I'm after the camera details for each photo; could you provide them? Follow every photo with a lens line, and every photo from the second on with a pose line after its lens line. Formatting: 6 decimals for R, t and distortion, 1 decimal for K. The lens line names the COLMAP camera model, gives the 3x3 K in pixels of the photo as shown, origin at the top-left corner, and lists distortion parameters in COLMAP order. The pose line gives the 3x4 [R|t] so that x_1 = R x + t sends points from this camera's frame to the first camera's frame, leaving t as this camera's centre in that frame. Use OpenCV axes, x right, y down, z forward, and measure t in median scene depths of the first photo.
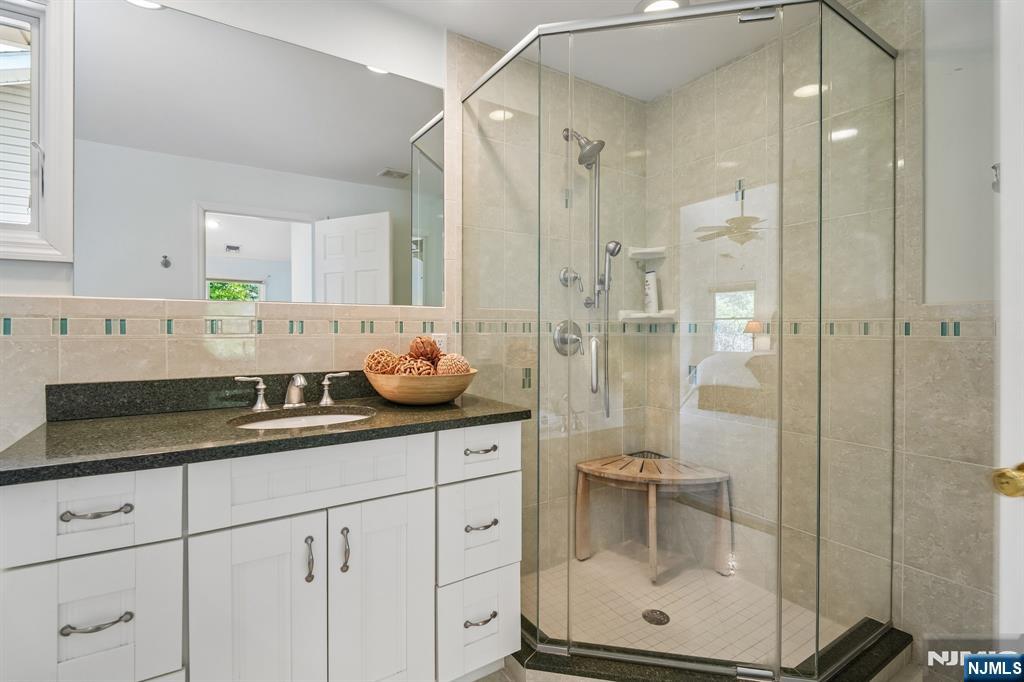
lens RADIAL K [[480.2, 0, 499.4], [0, 480.2, 327.9], [0, 0, 1]] dist [0.005390, -0.002745]
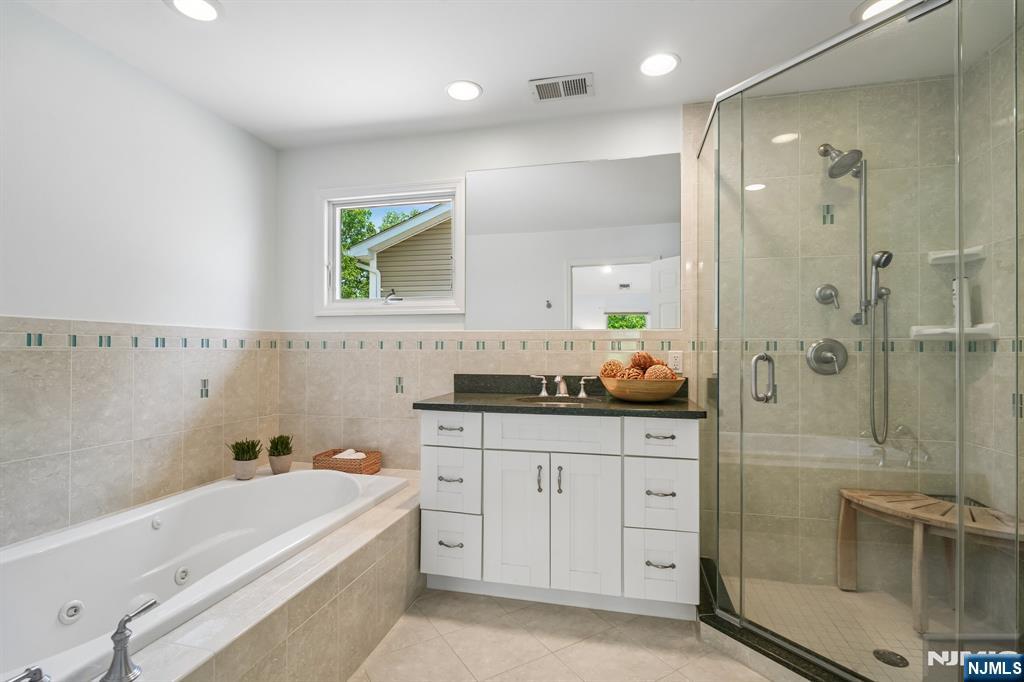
lens RADIAL K [[480.2, 0, 513.0], [0, 480.2, 345.1], [0, 0, 1]] dist [0.005390, -0.002745]
pose [[0.692231, -0.009559, -0.721613, 0.523558], [-0.004175, 0.999842, -0.017250, 0.021796], [0.721664, 0.014953, 0.692082, -0.177326]]
